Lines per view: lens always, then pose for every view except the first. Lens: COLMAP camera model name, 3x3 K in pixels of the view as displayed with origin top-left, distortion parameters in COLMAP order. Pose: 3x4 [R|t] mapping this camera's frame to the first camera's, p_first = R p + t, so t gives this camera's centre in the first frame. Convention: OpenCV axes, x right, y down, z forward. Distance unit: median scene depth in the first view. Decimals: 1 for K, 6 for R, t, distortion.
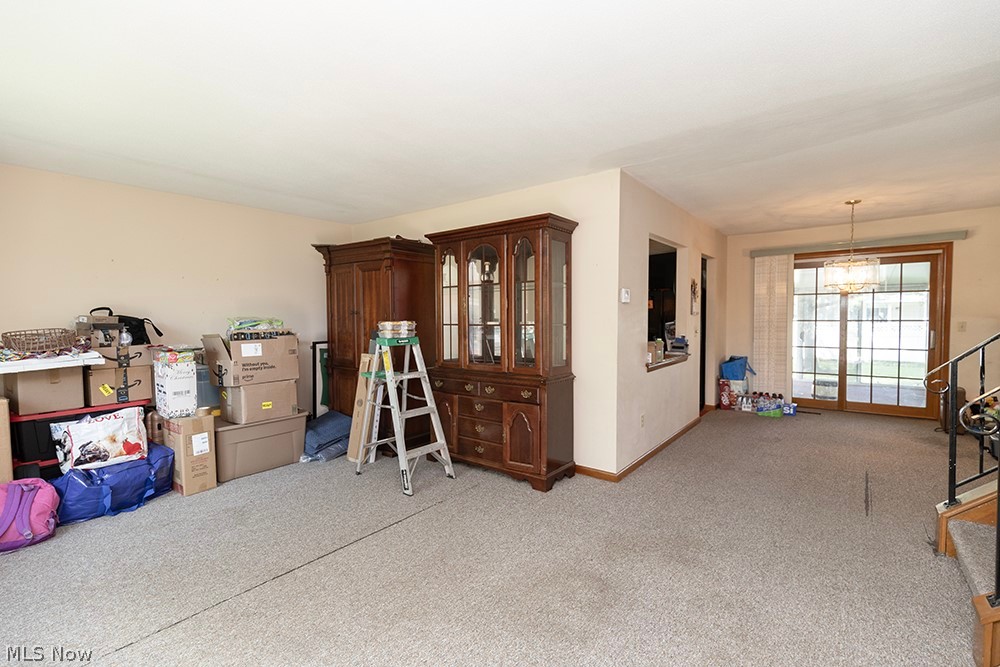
lens RADIAL K [[443.3, 0, 500.0], [0, 443.3, 333.5], [0, 0, 1]] dist [0.011782, -0.000130]
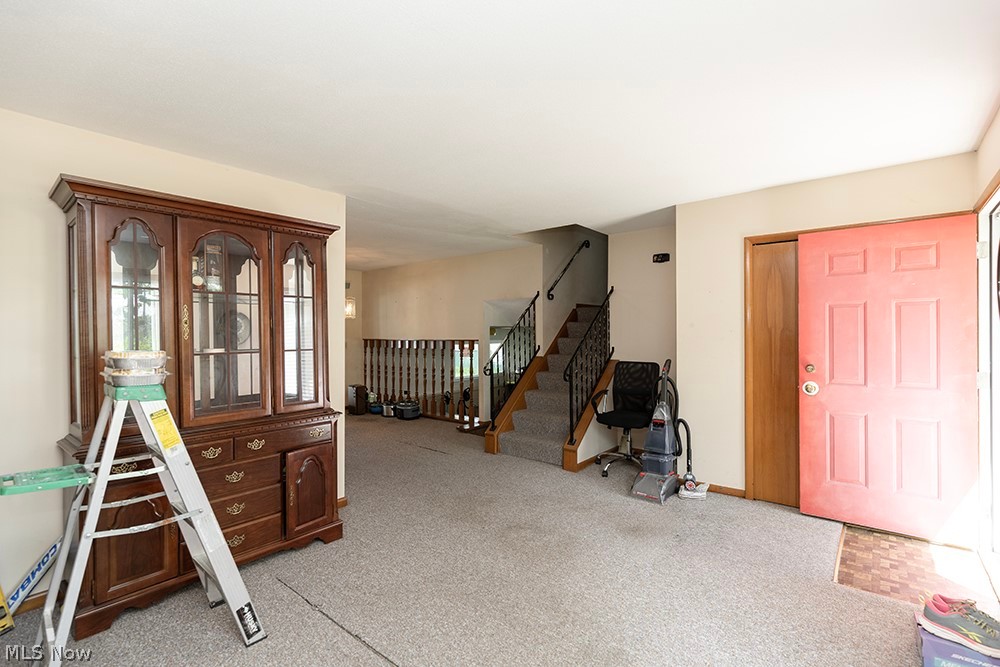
lens RADIAL K [[467.3, 0, 500.0], [0, 467.3, 333.5], [0, 0, 1]] dist [0.000102, -0.000064]
pose [[0.025839, 0.011094, 0.999605, -0.820047], [0.050334, 0.998656, -0.012384, -0.020629], [-0.998398, 0.050634, 0.025246, 0.639992]]
